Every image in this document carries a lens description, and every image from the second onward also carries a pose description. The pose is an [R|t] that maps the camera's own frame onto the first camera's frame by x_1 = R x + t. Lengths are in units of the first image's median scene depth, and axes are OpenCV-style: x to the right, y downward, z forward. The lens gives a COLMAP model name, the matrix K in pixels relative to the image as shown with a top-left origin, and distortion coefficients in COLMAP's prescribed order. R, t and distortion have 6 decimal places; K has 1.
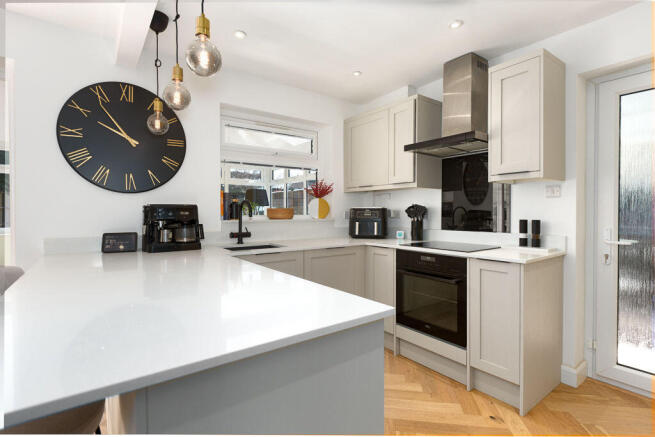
lens RADIAL K [[319.0, 0, 327.2], [0, 319.0, 216.3], [0, 0, 1]] dist [-0.003634, 0.000409]
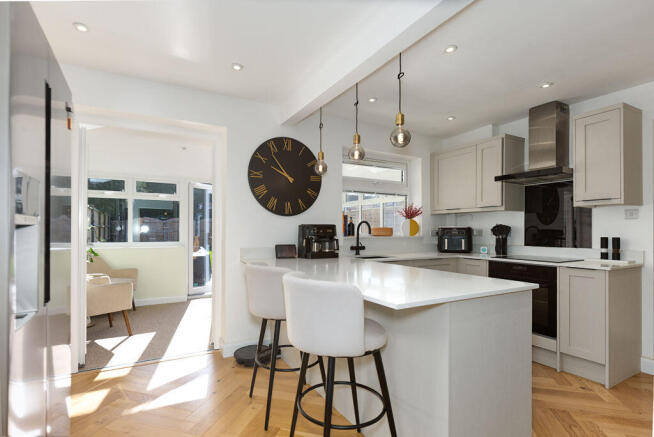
lens RADIAL K [[318.5, 0, 322.8], [0, 318.5, 229.6], [0, 0, 1]] dist [-0.003634, 0.000409]
pose [[0.990508, 0.003672, -0.137406, -0.273203], [-0.006008, 0.999844, -0.016590, 0.007656], [0.137323, 0.017258, 0.990376, -0.340068]]
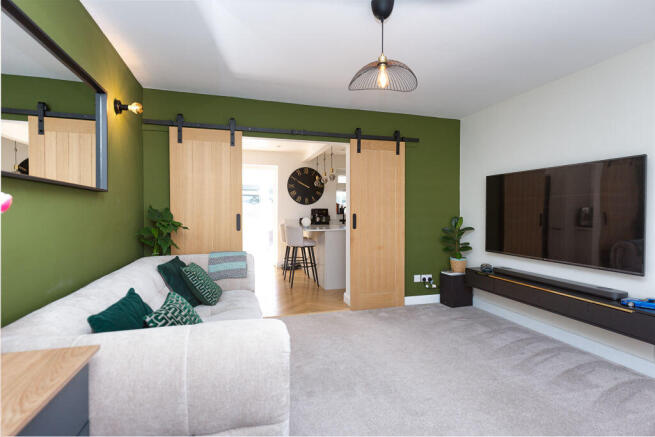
lens RADIAL K [[319.0, 0, 325.7], [0, 319.0, 216.9], [0, 0, 1]] dist [-0.003634, 0.000409]
pose [[0.932458, 0.005783, -0.361231, 0.587595], [-0.006253, 0.999980, -0.000132, 0.037358], [0.361223, 0.002382, 0.932476, -1.626483]]
